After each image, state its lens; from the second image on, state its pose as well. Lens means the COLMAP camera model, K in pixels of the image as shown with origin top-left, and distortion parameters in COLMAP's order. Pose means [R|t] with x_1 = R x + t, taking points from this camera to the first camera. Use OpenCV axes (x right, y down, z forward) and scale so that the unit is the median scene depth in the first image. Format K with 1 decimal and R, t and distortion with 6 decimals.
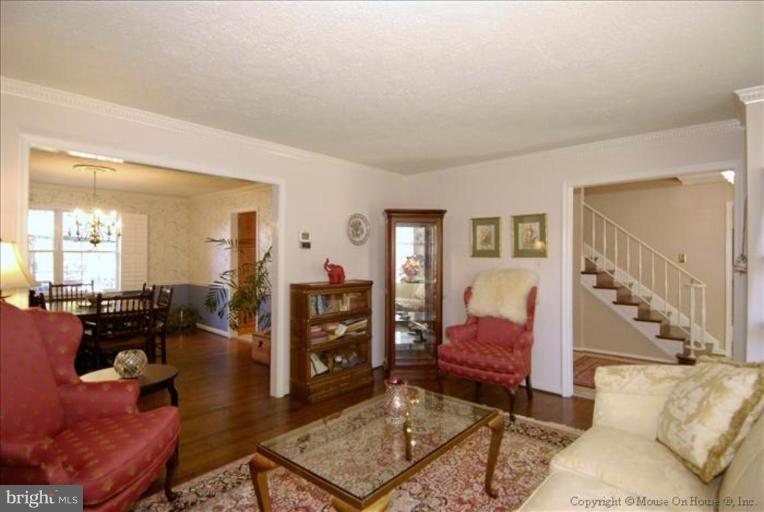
lens RADIAL K [[402.0, 0, 382.0], [0, 402.0, 256.0], [0, 0, 1]] dist [0.001839, 0.000086]
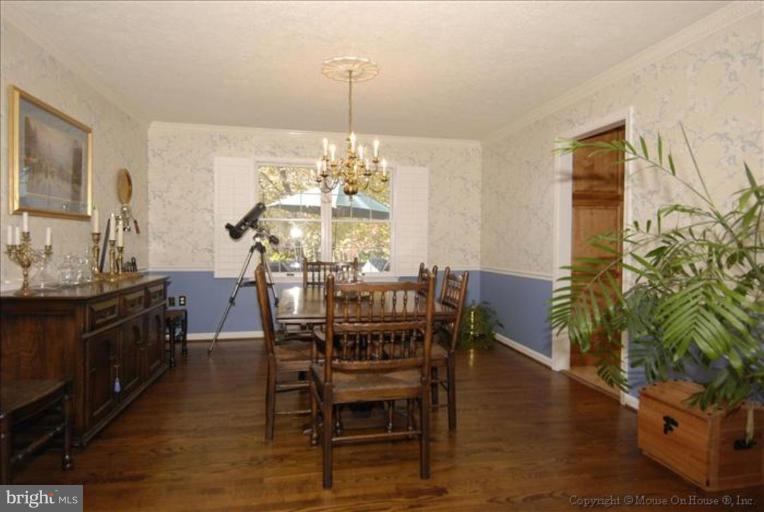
lens RADIAL K [[402.0, 0, 382.0], [0, 402.0, 256.0], [0, 0, 1]] dist [0.001839, 0.000086]
pose [[0.795493, 0.014936, -0.605779, -0.232364], [-0.004246, 0.999809, 0.019075, 0.037275], [0.605948, -0.012602, 0.795404, 0.412133]]
